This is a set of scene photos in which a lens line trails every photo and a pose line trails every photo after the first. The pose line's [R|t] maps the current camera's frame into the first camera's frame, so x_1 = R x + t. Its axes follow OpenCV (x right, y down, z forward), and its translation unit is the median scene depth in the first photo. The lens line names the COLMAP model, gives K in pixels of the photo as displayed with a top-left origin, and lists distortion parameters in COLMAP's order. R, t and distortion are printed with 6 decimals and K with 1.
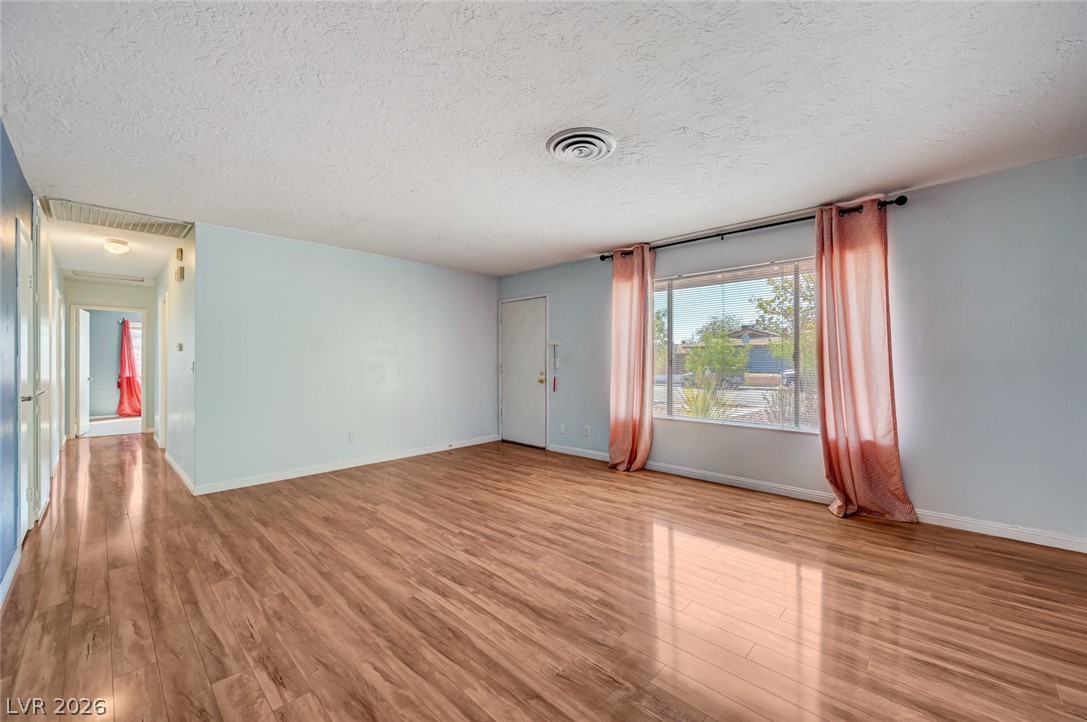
lens RADIAL K [[431.8, 0, 543.1], [0, 431.8, 362.4], [0, 0, 1]] dist [-0.003389, 0.000459]
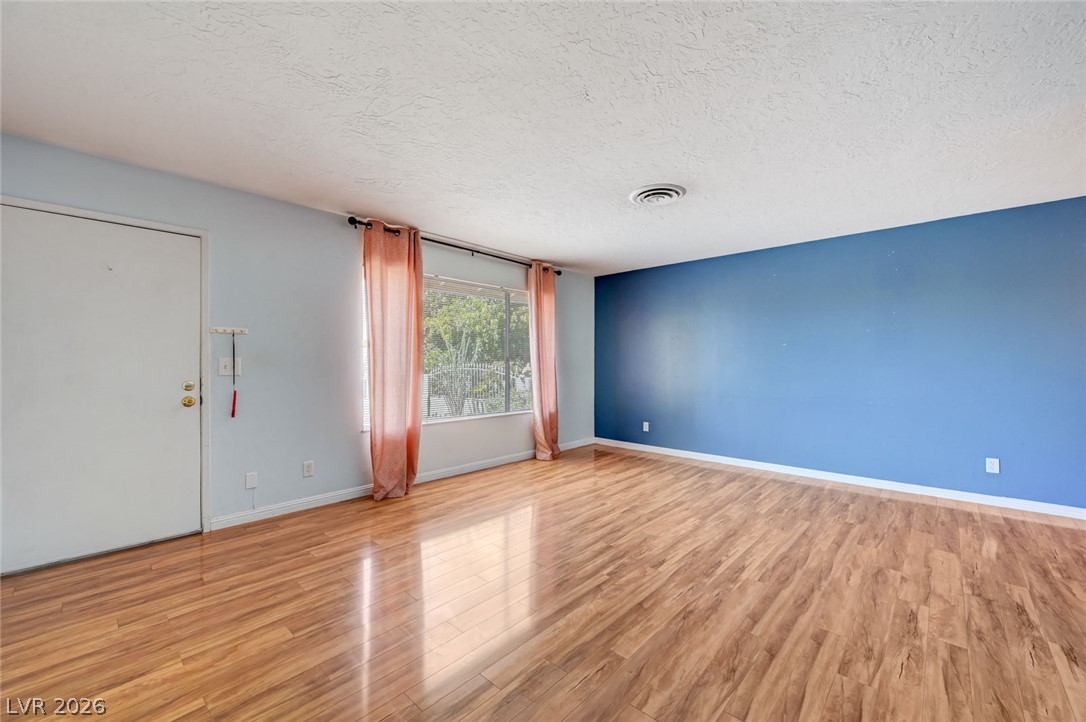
lens RADIAL K [[431.4, 0, 554.0], [0, 431.4, 369.5], [0, 0, 1]] dist [-0.003389, 0.000459]
pose [[-0.030895, -0.011440, 0.999457, -1.014486], [0.003486, 0.999927, 0.011553, 0.001928], [-0.999517, 0.003841, -0.030853, 1.156251]]
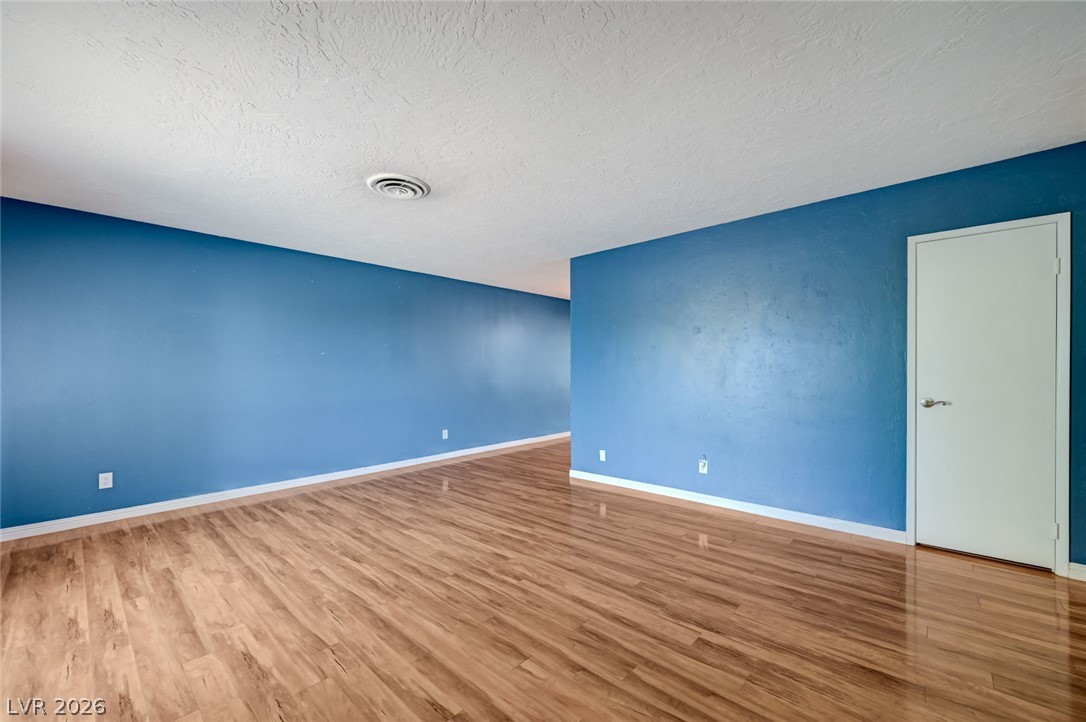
lens RADIAL K [[431.4, 0, 535.3], [0, 431.4, 387.2], [0, 0, 1]] dist [-0.003389, 0.000459]
pose [[-0.999825, 0.011857, -0.014504, -0.220739], [0.011186, 0.998904, 0.045455, -0.008826], [0.015027, 0.045284, -0.998861, 1.851501]]
